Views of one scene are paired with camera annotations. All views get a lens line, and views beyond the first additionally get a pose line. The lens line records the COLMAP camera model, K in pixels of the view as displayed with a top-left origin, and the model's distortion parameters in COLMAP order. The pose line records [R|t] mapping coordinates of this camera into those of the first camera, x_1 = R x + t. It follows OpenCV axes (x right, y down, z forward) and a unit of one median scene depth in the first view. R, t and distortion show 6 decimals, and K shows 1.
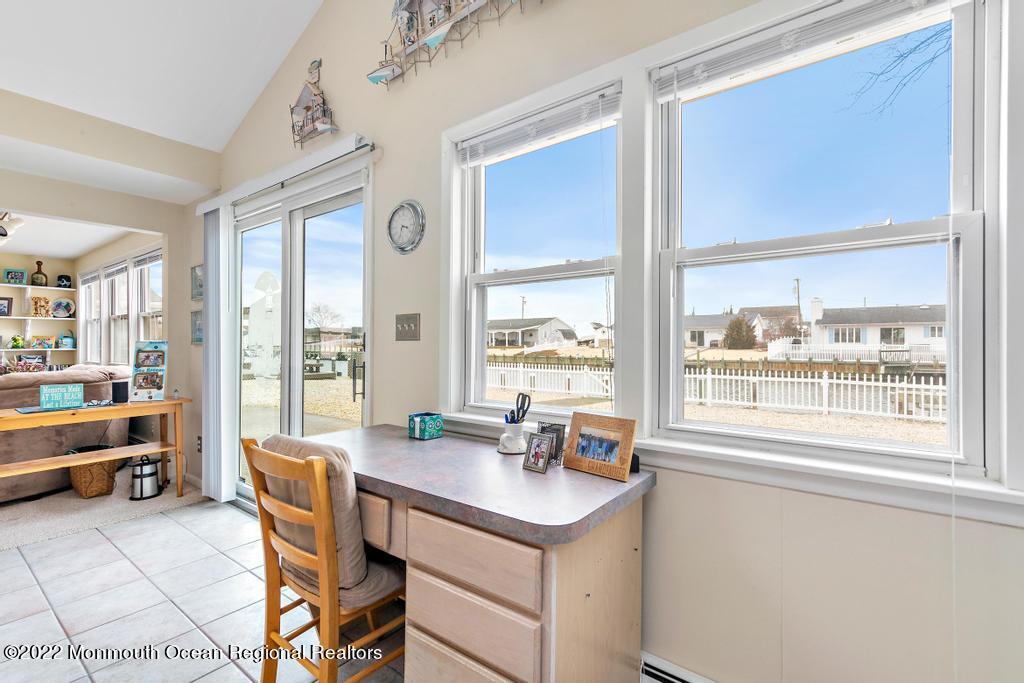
lens RADIAL K [[458.5, 0, 509.8], [0, 458.5, 343.8], [0, 0, 1]] dist [-0.001407, 0.000634]
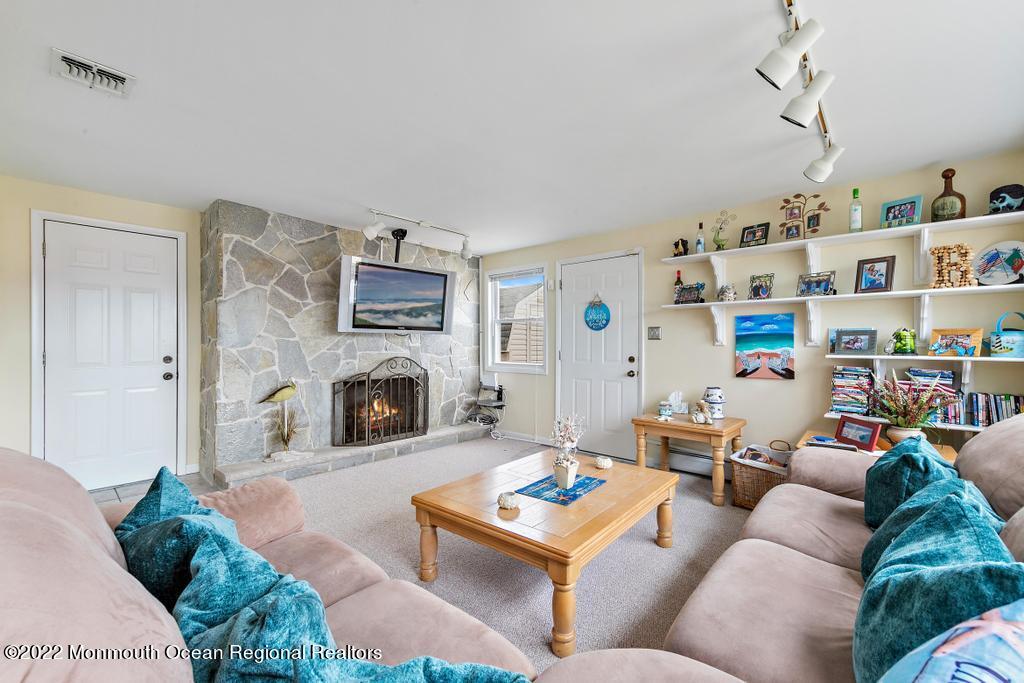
lens RADIAL K [[420.2, 0, 524.9], [0, 420.2, 343.0], [0, 0, 1]] dist [0.004290, -0.001073]
pose [[-0.068660, 0.006776, -0.997617, -0.546819], [-0.001894, 0.999974, 0.006922, -0.004657], [0.997638, 0.002365, -0.068646, 0.577533]]
